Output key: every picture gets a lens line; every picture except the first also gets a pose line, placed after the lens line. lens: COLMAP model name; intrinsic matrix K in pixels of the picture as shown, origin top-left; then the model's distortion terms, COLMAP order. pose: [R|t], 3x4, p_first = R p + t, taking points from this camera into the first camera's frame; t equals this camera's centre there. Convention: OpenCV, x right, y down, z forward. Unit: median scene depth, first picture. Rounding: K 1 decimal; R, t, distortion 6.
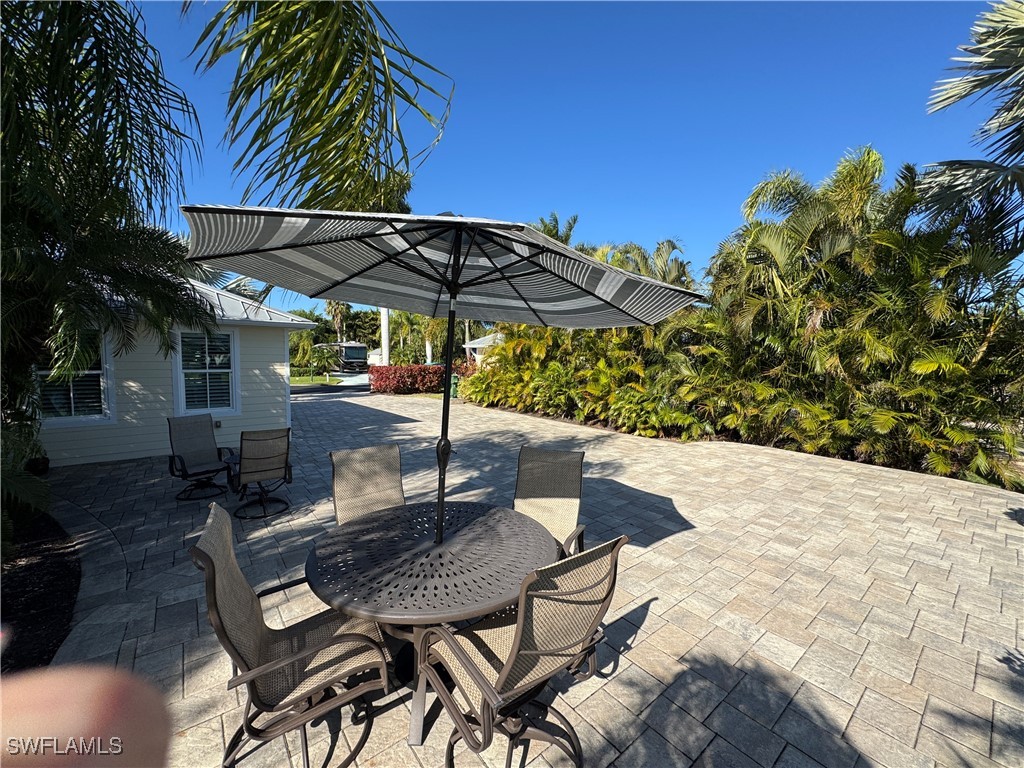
lens RADIAL K [[408.3, 0, 509.9], [0, 408.3, 385.1], [0, 0, 1]] dist [-0.002746, -0.000203]
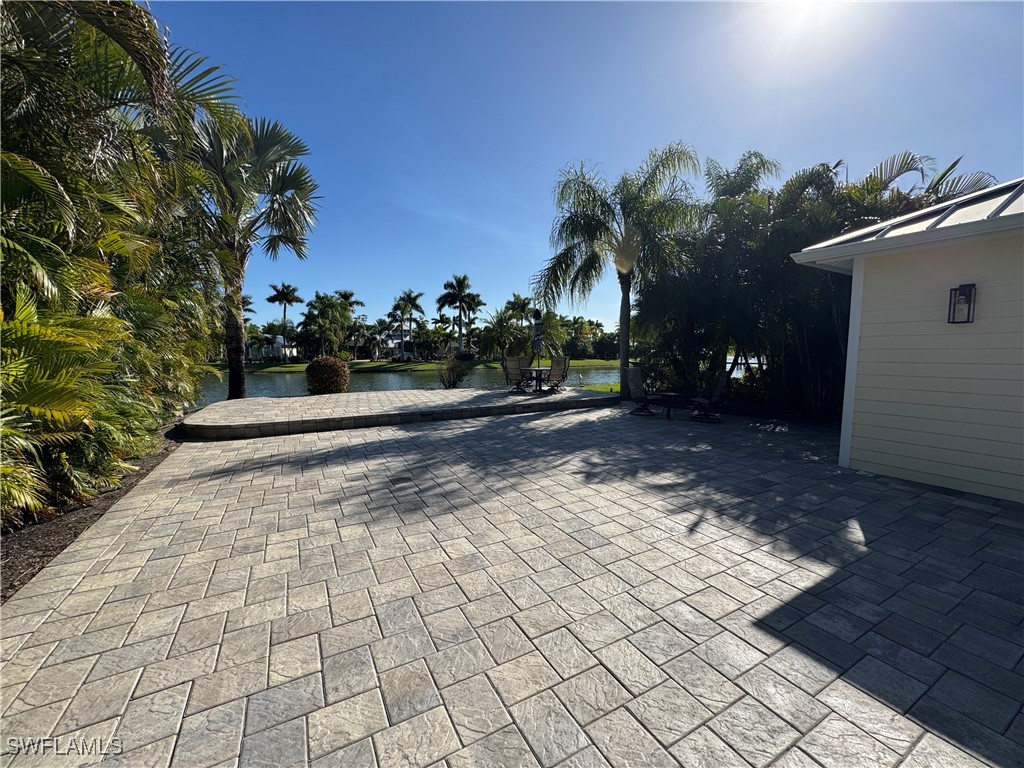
lens RADIAL K [[406.0, 0, 509.9], [0, 406.0, 386.4], [0, 0, 1]] dist [-0.001454, -0.000323]
pose [[-0.984073, -0.034427, 0.174400, -0.107040], [-0.006983, 0.987797, 0.155591, -0.031347], [-0.177628, 0.151895, -0.972305, 0.917289]]
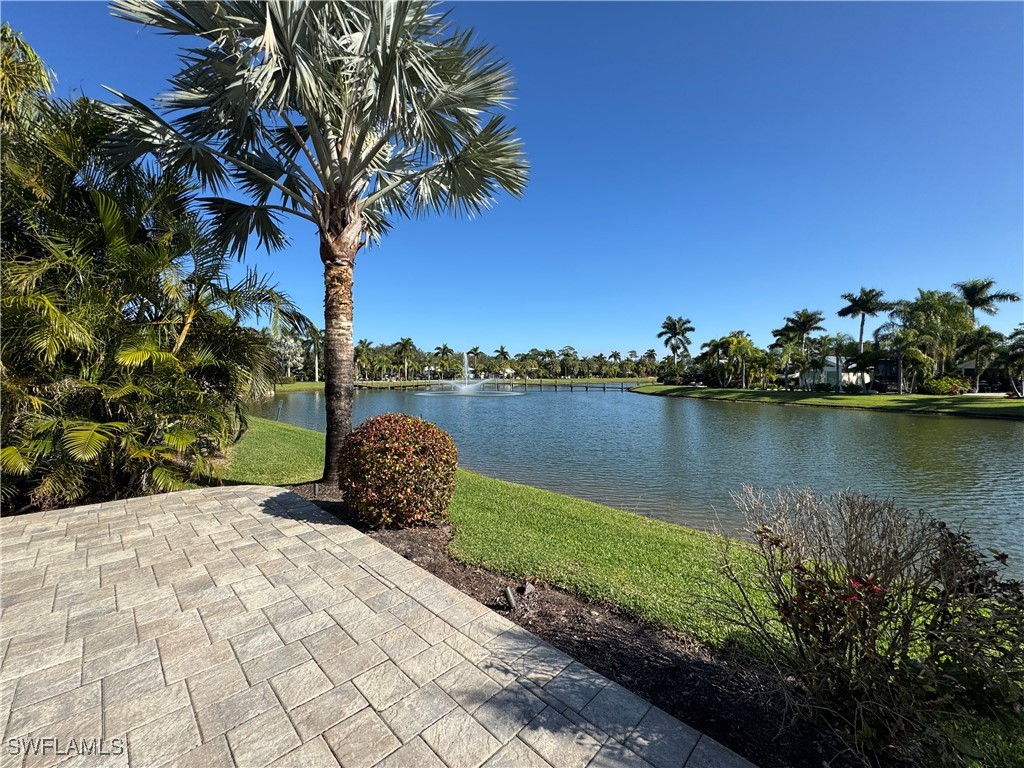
lens RADIAL K [[406.0, 0, 509.9], [0, 406.0, 386.4], [0, 0, 1]] dist [-0.001454, -0.000323]
pose [[-0.114366, -0.050053, 0.992177, 0.080943], [0.062679, 0.996377, 0.057490, 0.004563], [-0.991459, 0.068764, -0.110814, 0.166702]]
